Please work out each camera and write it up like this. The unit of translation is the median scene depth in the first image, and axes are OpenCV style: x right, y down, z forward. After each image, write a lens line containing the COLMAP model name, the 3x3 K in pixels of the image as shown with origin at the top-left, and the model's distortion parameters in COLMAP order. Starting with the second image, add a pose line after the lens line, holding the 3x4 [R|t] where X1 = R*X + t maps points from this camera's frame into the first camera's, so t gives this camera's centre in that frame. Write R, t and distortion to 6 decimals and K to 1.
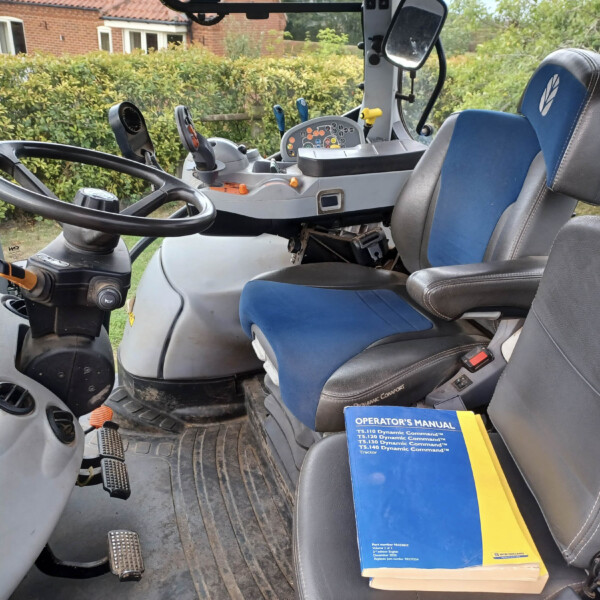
lens RADIAL K [[650.7, 0, 300.0], [0, 650.7, 300.0], [0, 0, 1]] dist [0.125727, -0.199437]
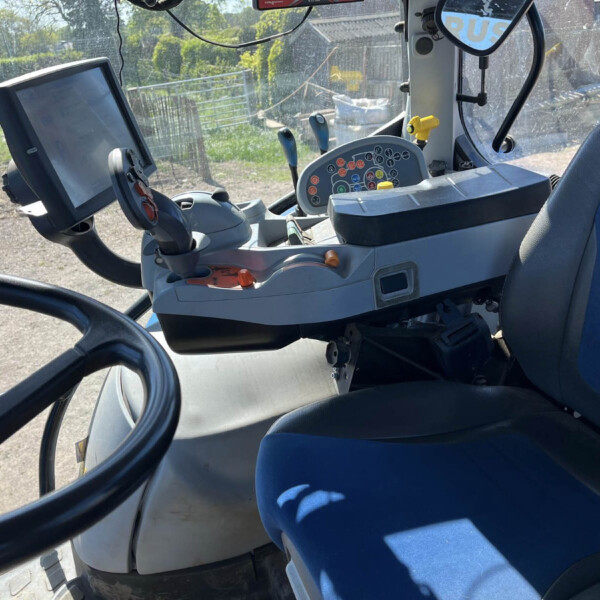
lens RADIAL K [[650.7, 0, 300.0], [0, 650.7, 300.0], [0, 0, 1]] dist [0.125727, -0.199437]
pose [[0.996846, -0.079316, -0.002790, -0.031195], [0.079271, 0.996762, -0.013447, -0.111568], [0.003847, 0.013184, 0.999906, 0.342075]]
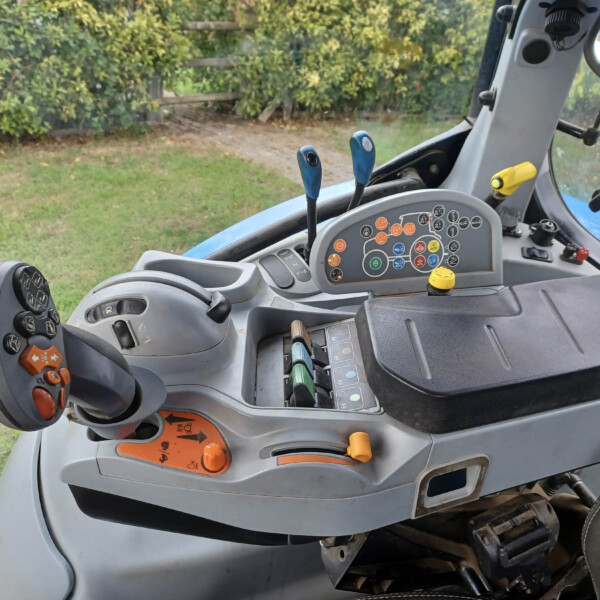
lens RADIAL K [[627.5, 0, 287.0], [0, 627.5, 290.3], [0, 0, 1]] dist [0.056930, -0.001846]
pose [[0.997660, 0.064587, 0.022417, -0.049698], [-0.067189, 0.986860, 0.146944, -0.251324], [-0.012632, -0.148106, 0.988891, 0.544825]]
